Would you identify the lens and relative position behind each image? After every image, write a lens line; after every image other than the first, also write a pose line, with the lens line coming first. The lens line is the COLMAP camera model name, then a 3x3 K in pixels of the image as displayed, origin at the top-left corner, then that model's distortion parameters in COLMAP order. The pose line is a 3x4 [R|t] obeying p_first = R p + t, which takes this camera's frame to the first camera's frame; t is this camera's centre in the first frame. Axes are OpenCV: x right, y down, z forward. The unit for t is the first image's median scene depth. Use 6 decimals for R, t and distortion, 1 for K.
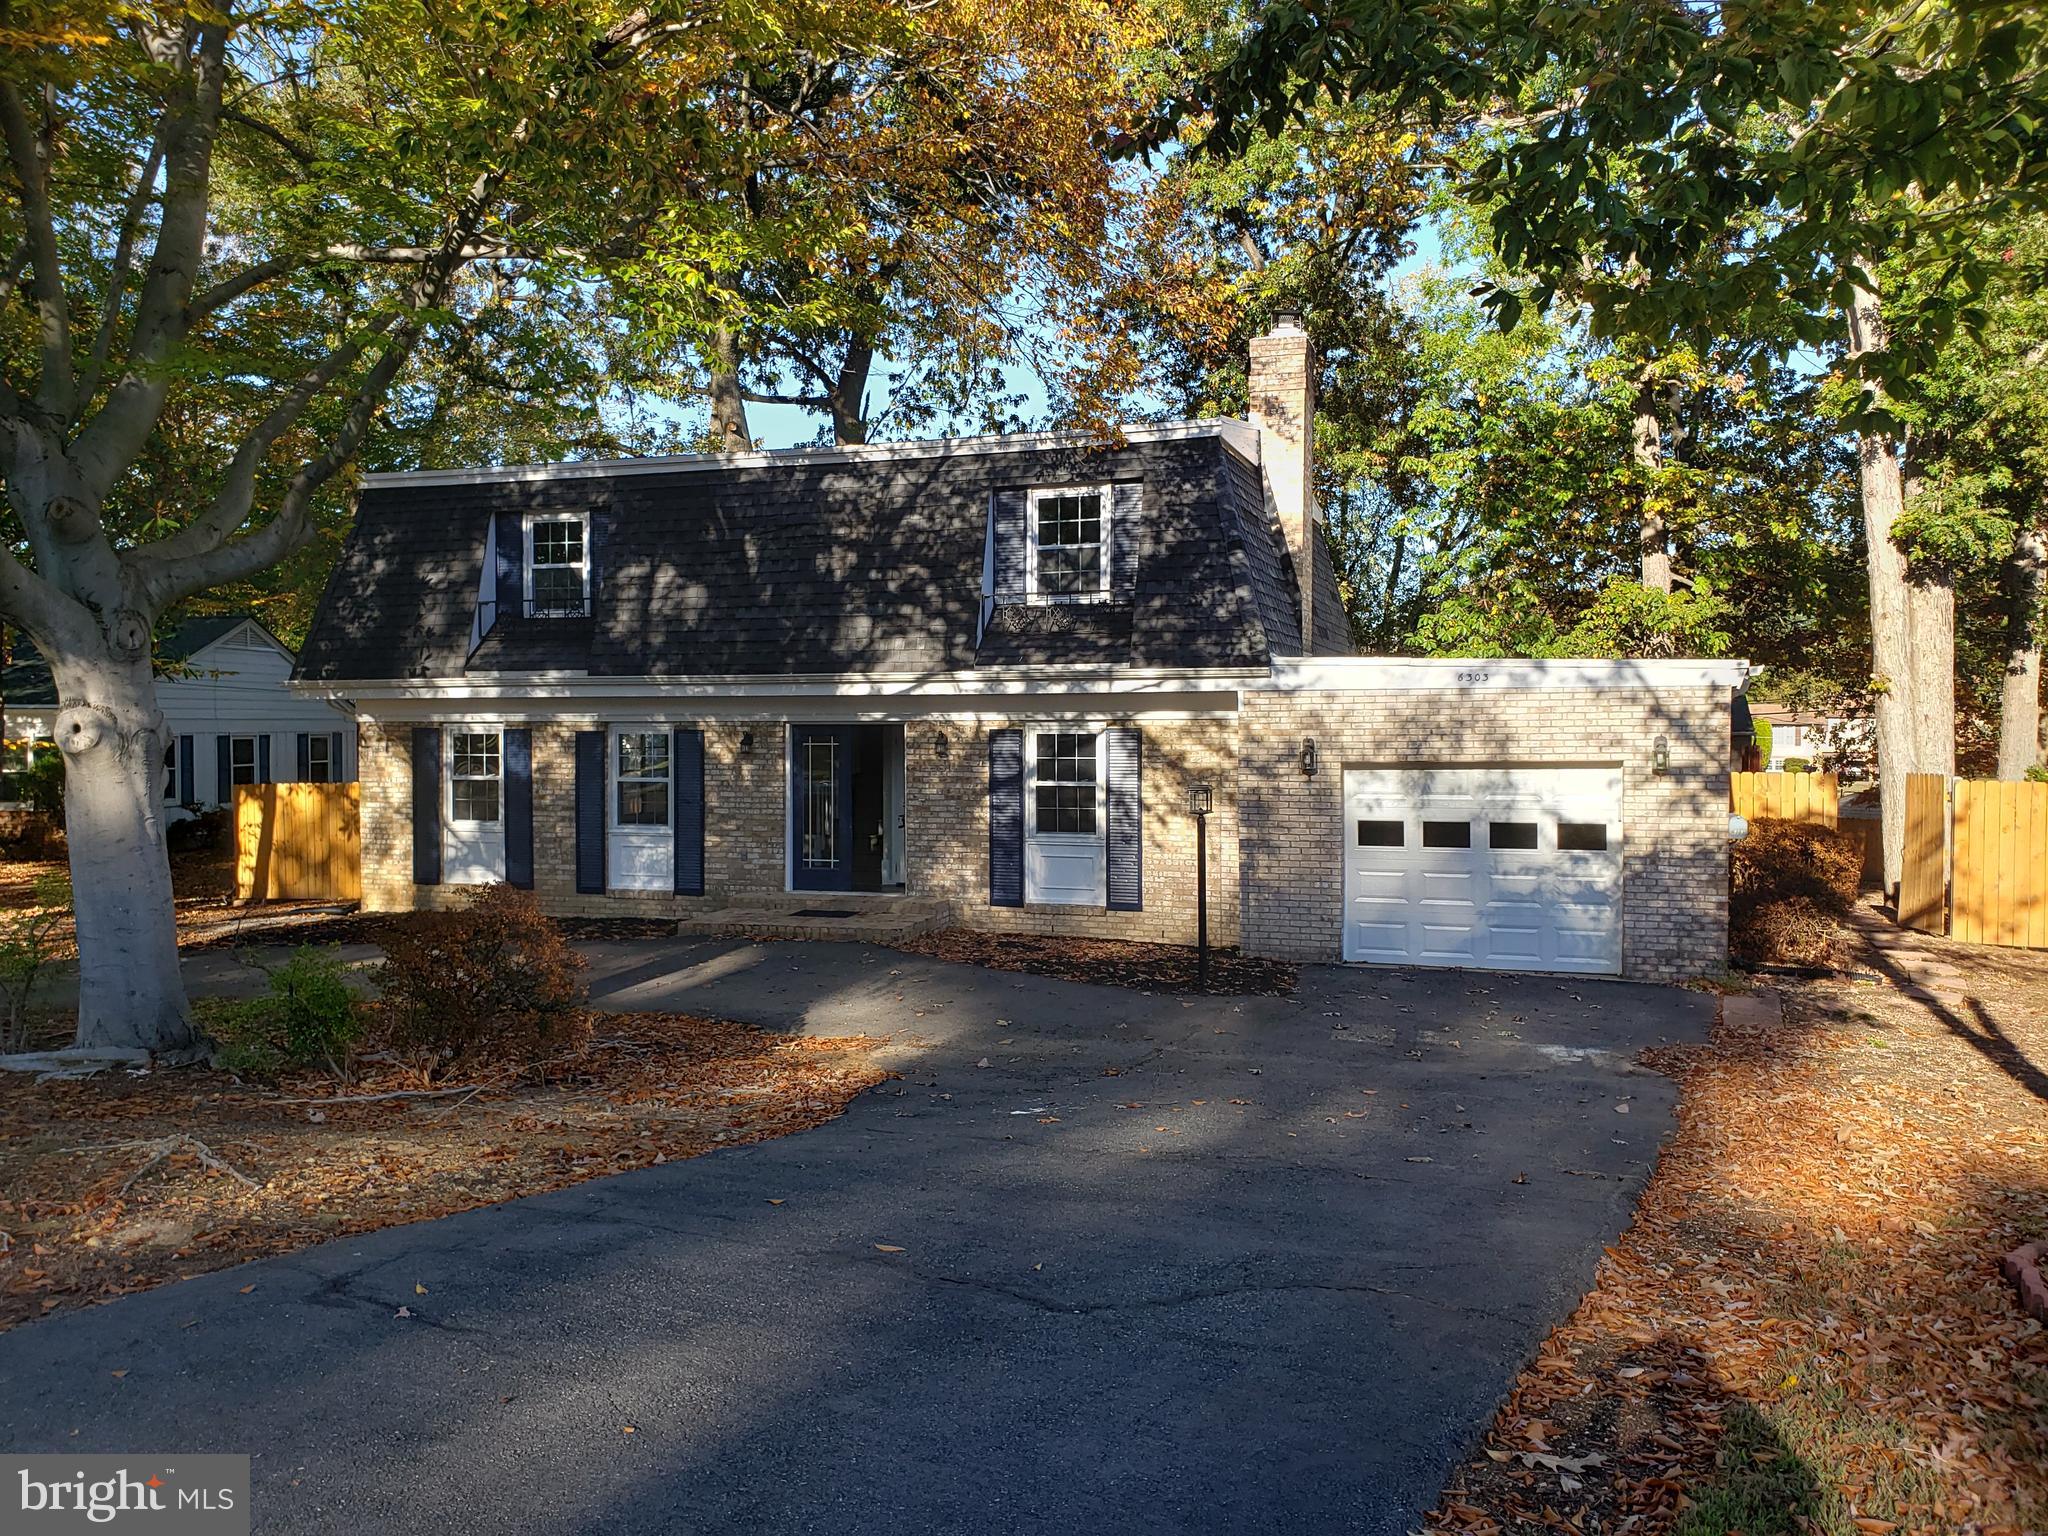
lens RADIAL K [[1538.6, 0, 1027.0], [0, 1538.6, 749.6], [0, 0, 1]] dist [0.076036, -0.001755]
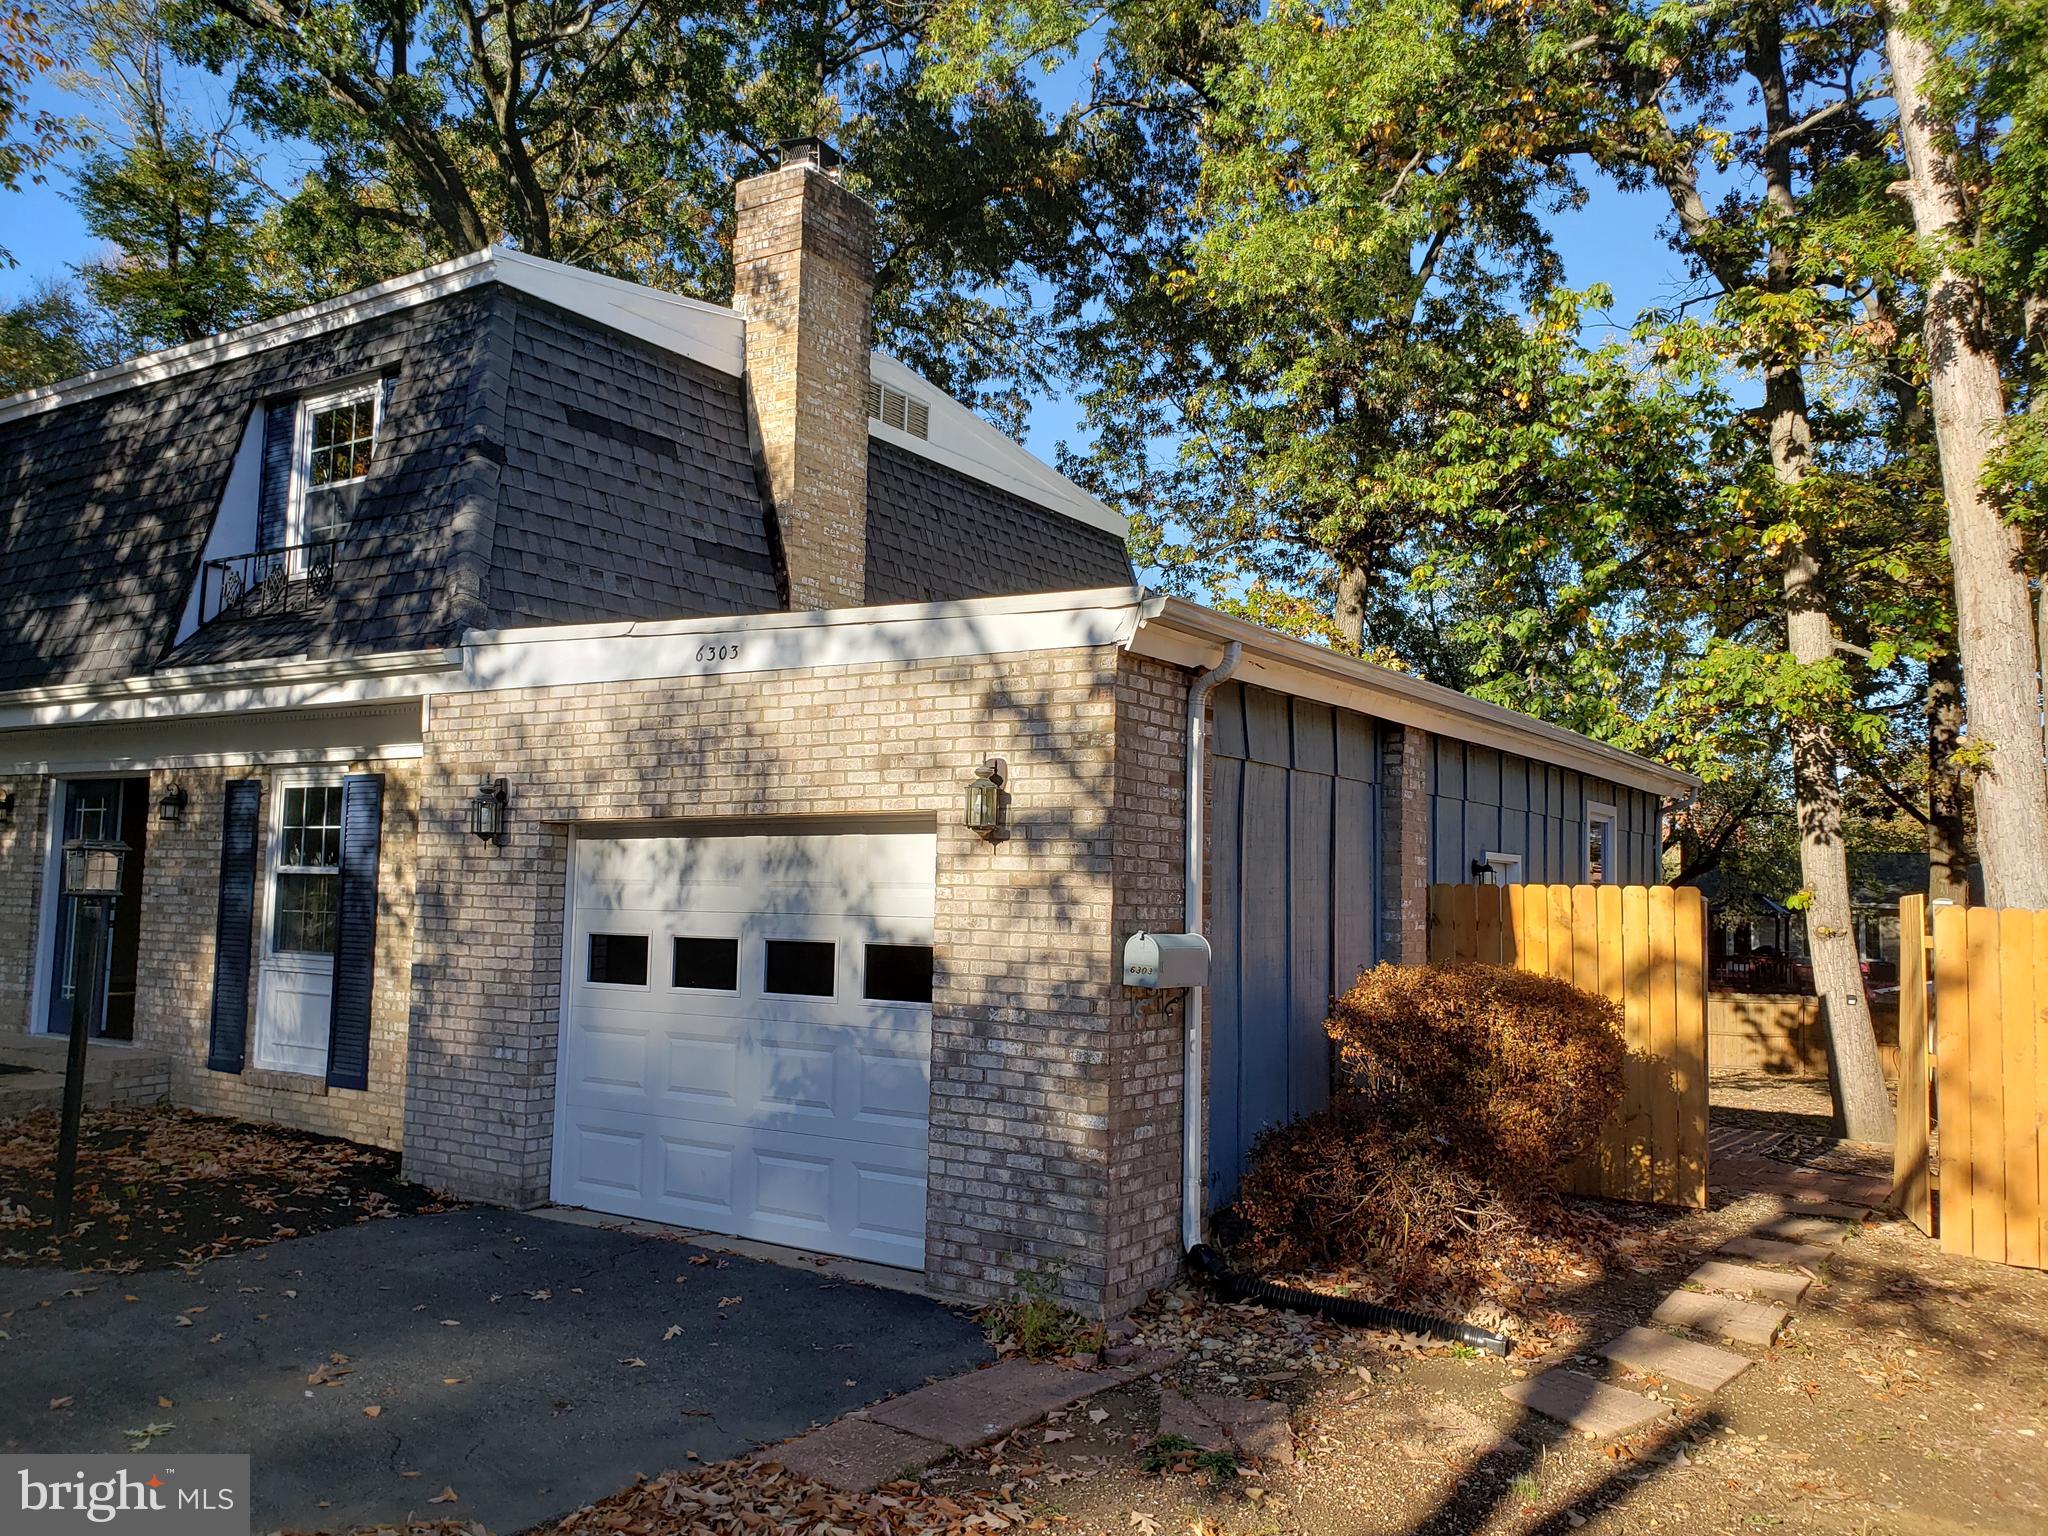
lens RADIAL K [[1580.4, 0, 1014.8], [0, 1580.4, 733.0], [0, 0, 1]] dist [0.031091, 0.002257]
pose [[0.964209, 0.000560, -0.265144, 0.460711], [-0.033847, 0.992077, -0.120988, 0.036162], [0.262976, 0.125632, 0.956588, 0.476549]]
